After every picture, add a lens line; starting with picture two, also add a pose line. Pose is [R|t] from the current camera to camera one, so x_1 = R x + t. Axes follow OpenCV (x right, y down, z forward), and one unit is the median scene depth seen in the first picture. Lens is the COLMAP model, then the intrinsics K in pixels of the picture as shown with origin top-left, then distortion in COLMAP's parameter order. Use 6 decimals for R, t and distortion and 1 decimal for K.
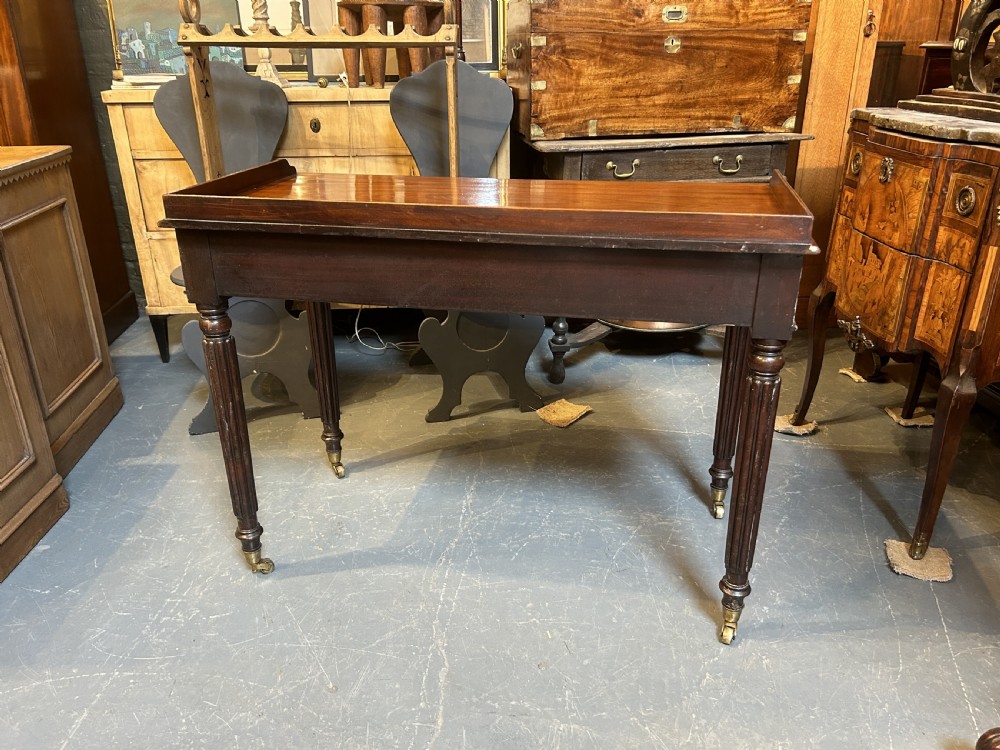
lens RADIAL K [[748.1, 0, 501.1], [0, 748.1, 387.6], [0, 0, 1]] dist [0.021138, -0.022550]
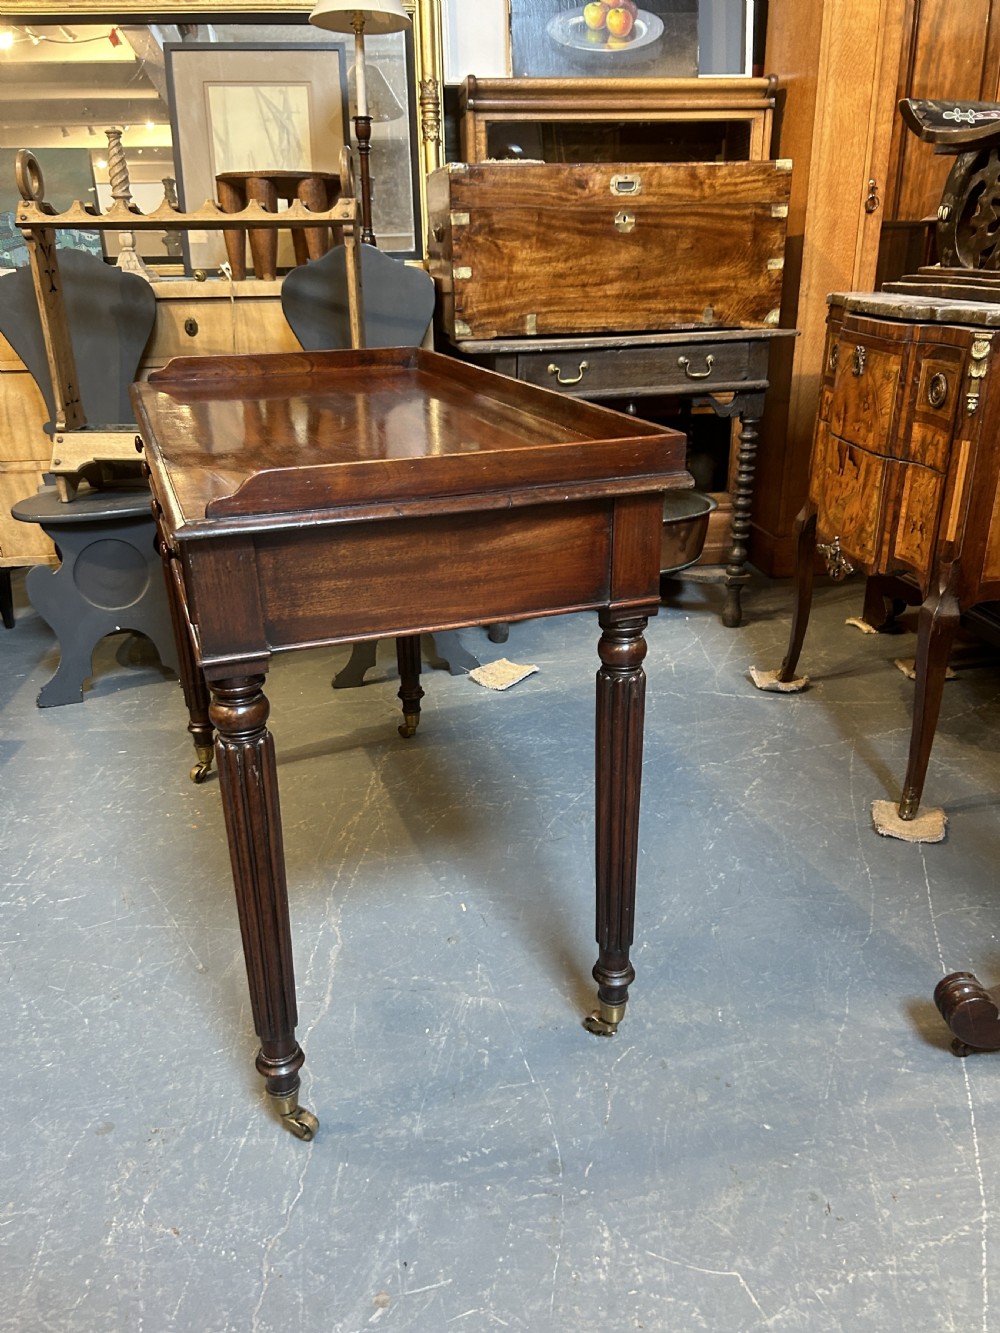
lens RADIAL K [[997.3, 0, 493.2], [0, 997.3, 681.1], [0, 0, 1]] dist [0.021138, -0.022550]
pose [[0.999590, -0.019916, 0.020582, 0.057787], [0.020260, 0.999657, -0.016620, 0.067716], [-0.020244, 0.017030, 0.999650, -0.093501]]
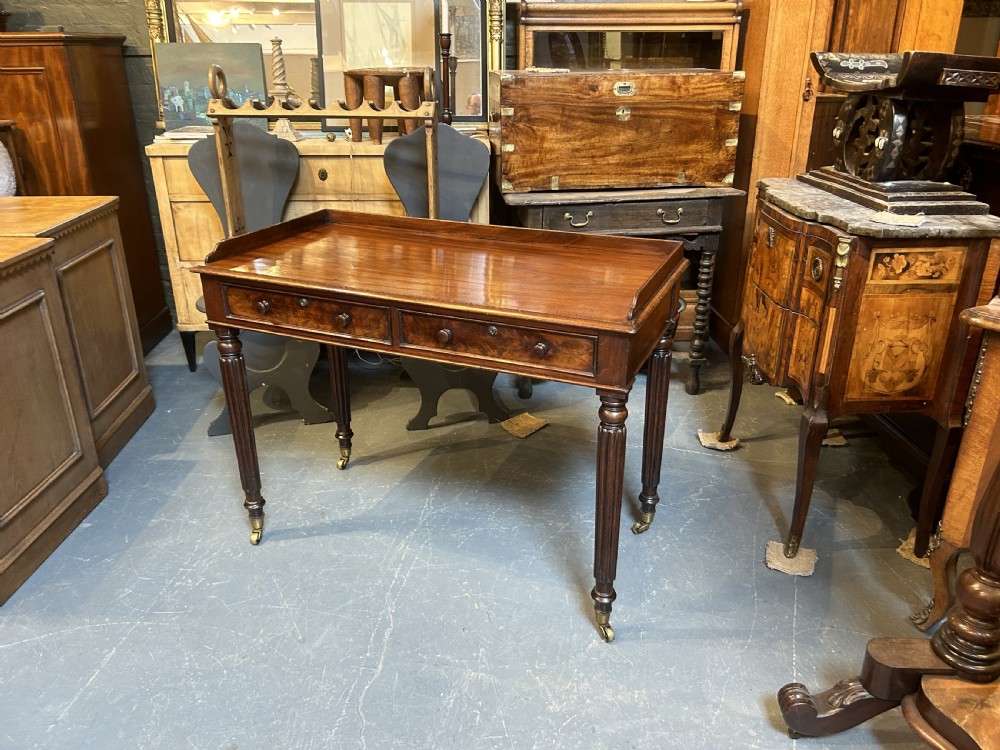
lens RADIAL K [[748.1, 0, 506.1], [0, 748.1, 375.9], [0, 0, 1]] dist [0.021138, -0.022550]
pose [[0.998927, 0.023682, -0.039791, 0.112985], [-0.024241, 0.999613, -0.013613, -0.030435], [0.039453, 0.014563, 0.999115, -0.191500]]
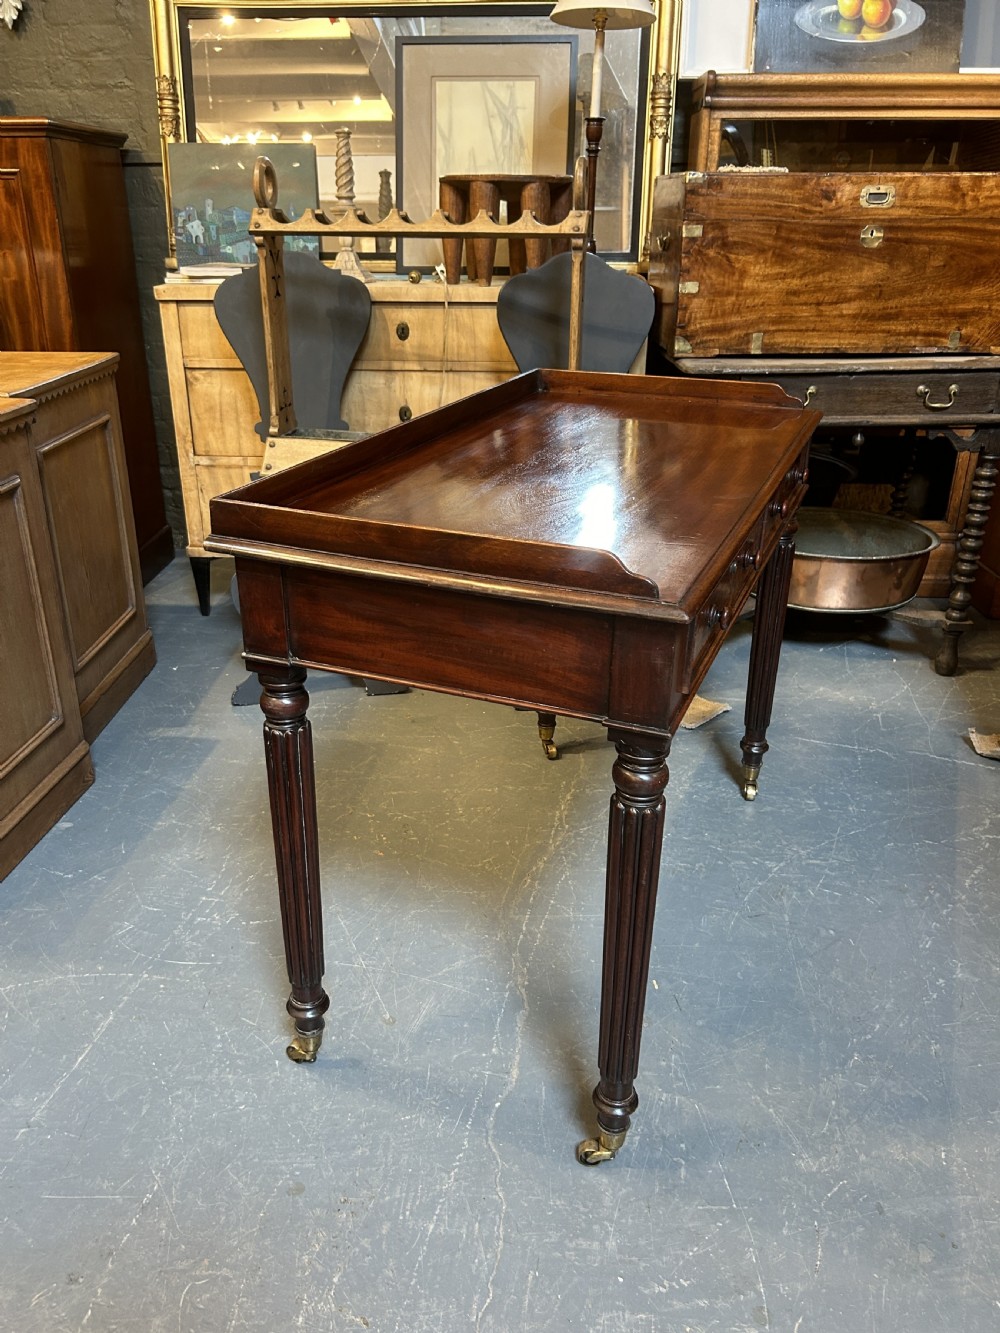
lens RADIAL K [[997.3, 0, 486.1], [0, 997.3, 673.0], [0, 0, 1]] dist [0.021138, -0.022550]
pose [[0.990083, 0.065180, -0.124447, -0.002973], [-0.064293, 0.997869, 0.011134, -0.002965], [0.124907, -0.003022, 0.992164, -0.060953]]
